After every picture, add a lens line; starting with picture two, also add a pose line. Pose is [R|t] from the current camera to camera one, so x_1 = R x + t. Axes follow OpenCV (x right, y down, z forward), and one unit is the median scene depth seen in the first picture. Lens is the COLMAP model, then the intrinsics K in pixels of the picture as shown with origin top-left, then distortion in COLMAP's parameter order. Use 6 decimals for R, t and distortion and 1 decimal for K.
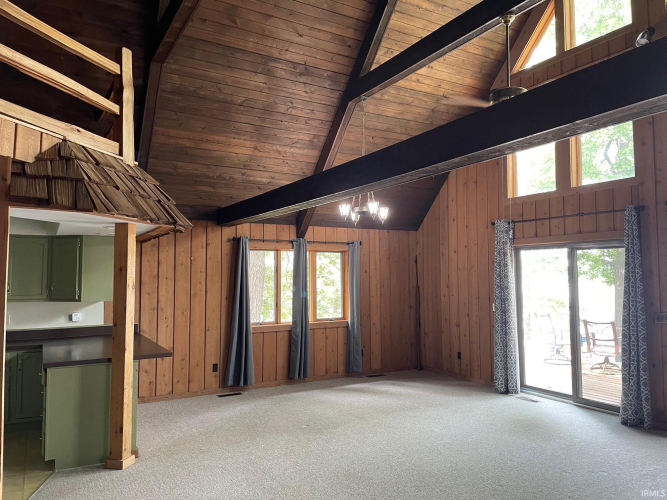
lens RADIAL K [[504.0, 0, 335.1], [0, 504.0, 250.7], [0, 0, 1]] dist [0.055239, -0.035488]
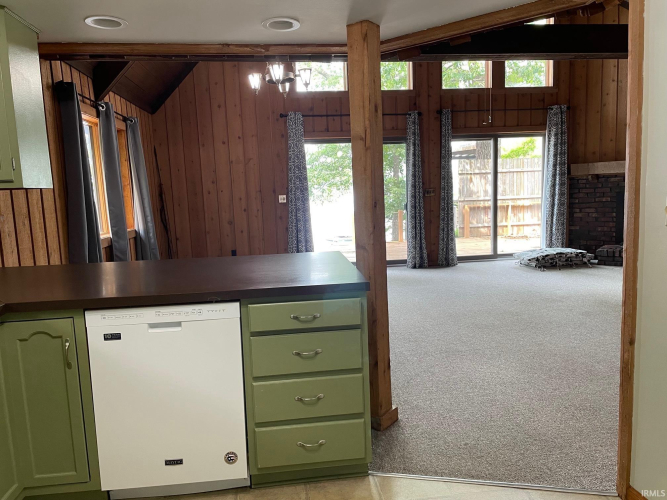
lens RADIAL K [[504.0, 0, 331.1], [0, 504.0, 256.0], [0, 0, 1]] dist [0.055239, -0.035488]
pose [[0.389823, -0.129855, 0.911688, -0.656303], [-0.009533, 0.989386, 0.144998, 0.083364], [-0.920840, -0.065215, 0.384448, 0.547512]]
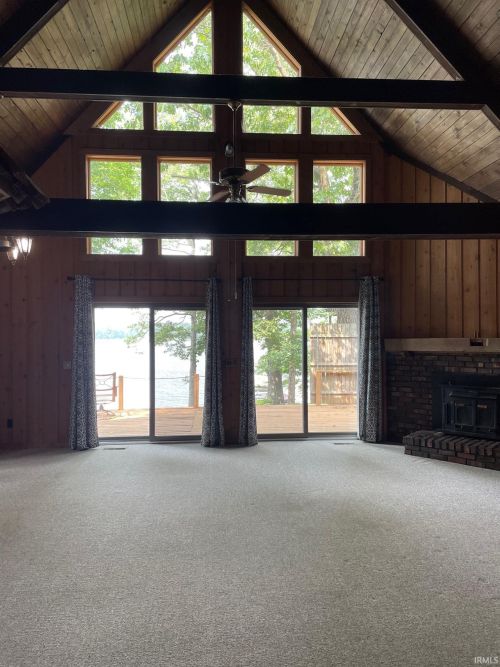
lens RADIAL K [[504.0, 0, 249.2], [0, 504.0, 339.4], [0, 0, 1]] dist [0.055239, -0.035488]
pose [[0.442565, -0.007508, 0.896705, -0.433172], [-0.041888, 0.998700, 0.029035, 0.021827], [-0.895758, -0.050411, 0.441675, 0.289131]]
